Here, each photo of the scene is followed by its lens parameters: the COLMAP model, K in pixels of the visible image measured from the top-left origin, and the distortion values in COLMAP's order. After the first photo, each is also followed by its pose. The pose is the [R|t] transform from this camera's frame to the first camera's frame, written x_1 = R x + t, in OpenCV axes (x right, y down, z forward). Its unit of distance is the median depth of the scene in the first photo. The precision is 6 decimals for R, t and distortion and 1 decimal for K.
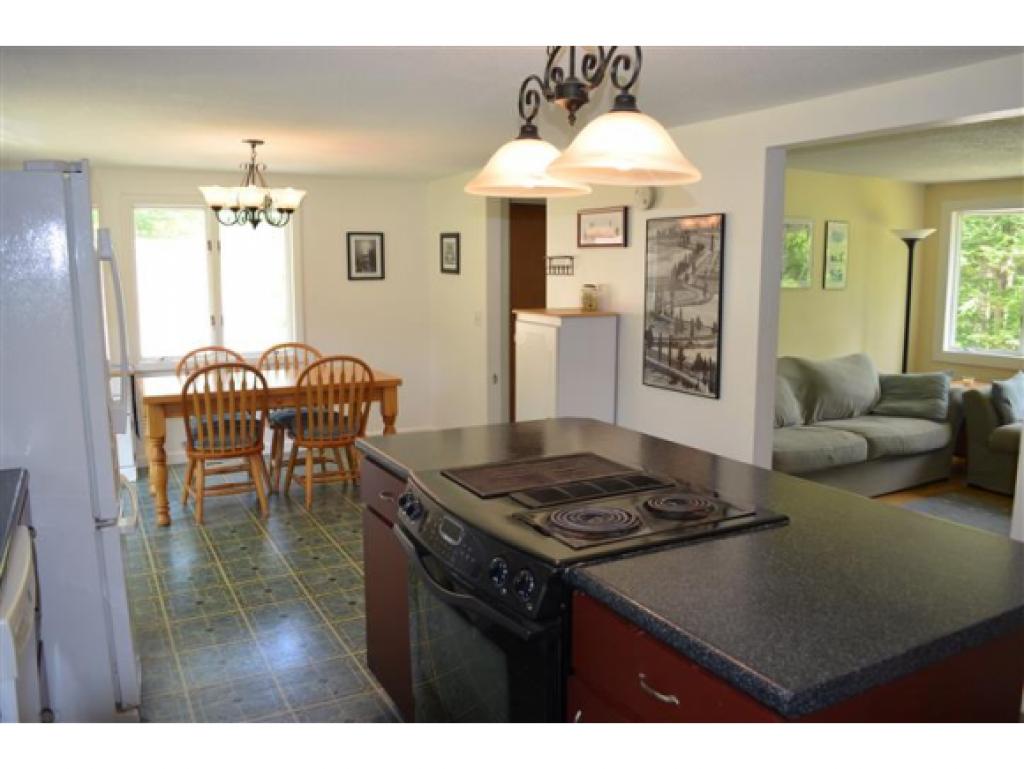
lens RADIAL K [[825.2, 0, 516.5], [0, 825.2, 383.7], [0, 0, 1]] dist [-0.062303, 0.004565]
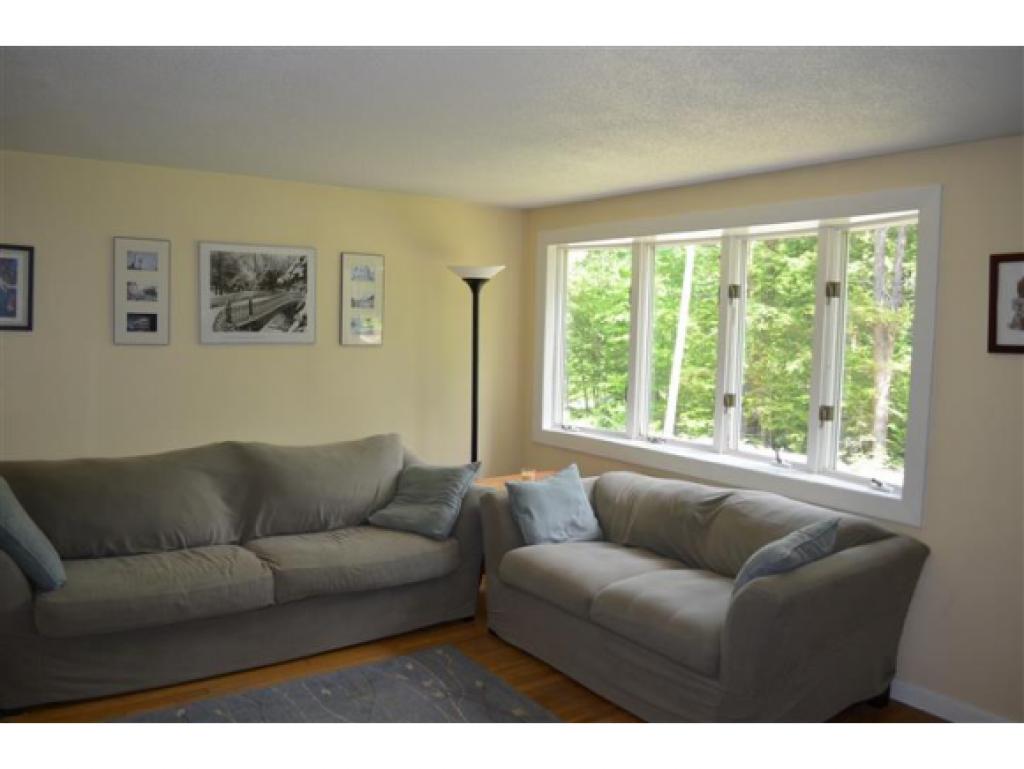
lens RADIAL K [[825.2, 0, 516.5], [0, 825.2, 383.7], [0, 0, 1]] dist [-0.062303, 0.004565]
pose [[0.994979, 0.016007, 0.098792, 0.500643], [-0.009653, 0.997873, -0.064464, -0.038798], [-0.099613, 0.063187, 0.993018, 0.285484]]
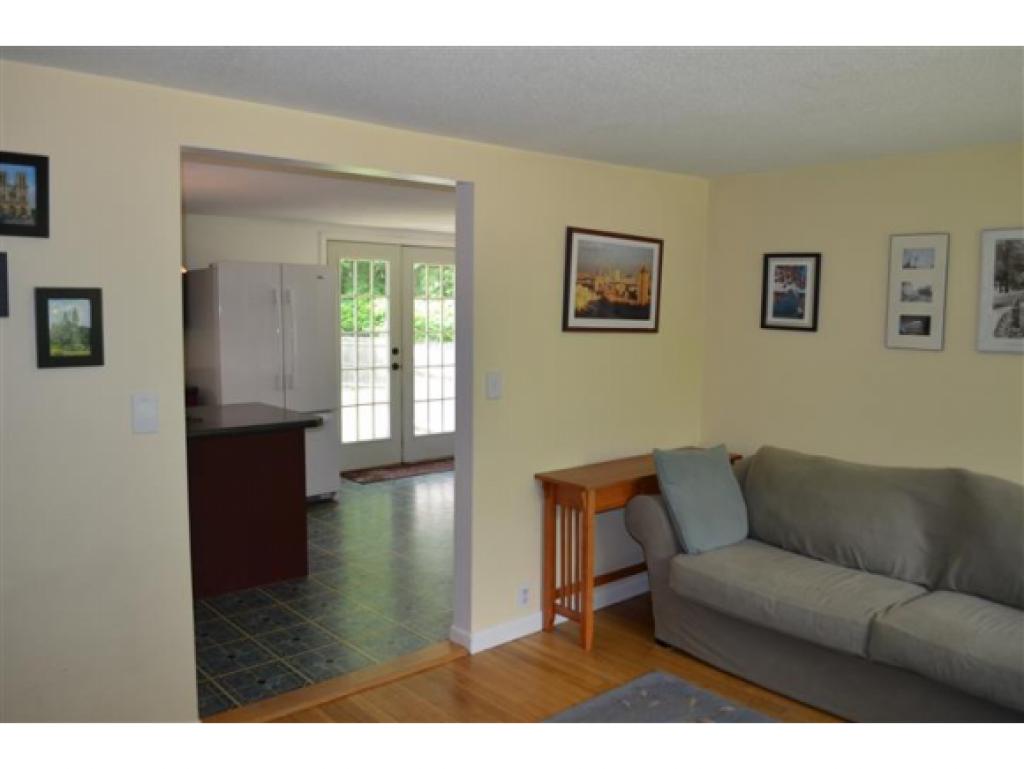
lens RADIAL K [[825.2, 0, 516.5], [0, 825.2, 383.7], [0, 0, 1]] dist [-0.062303, 0.004565]
pose [[0.220637, 0.090908, -0.971110, 0.807911], [-0.150878, 0.986843, 0.058101, -0.077337], [0.963616, 0.133700, 0.231451, 0.561224]]
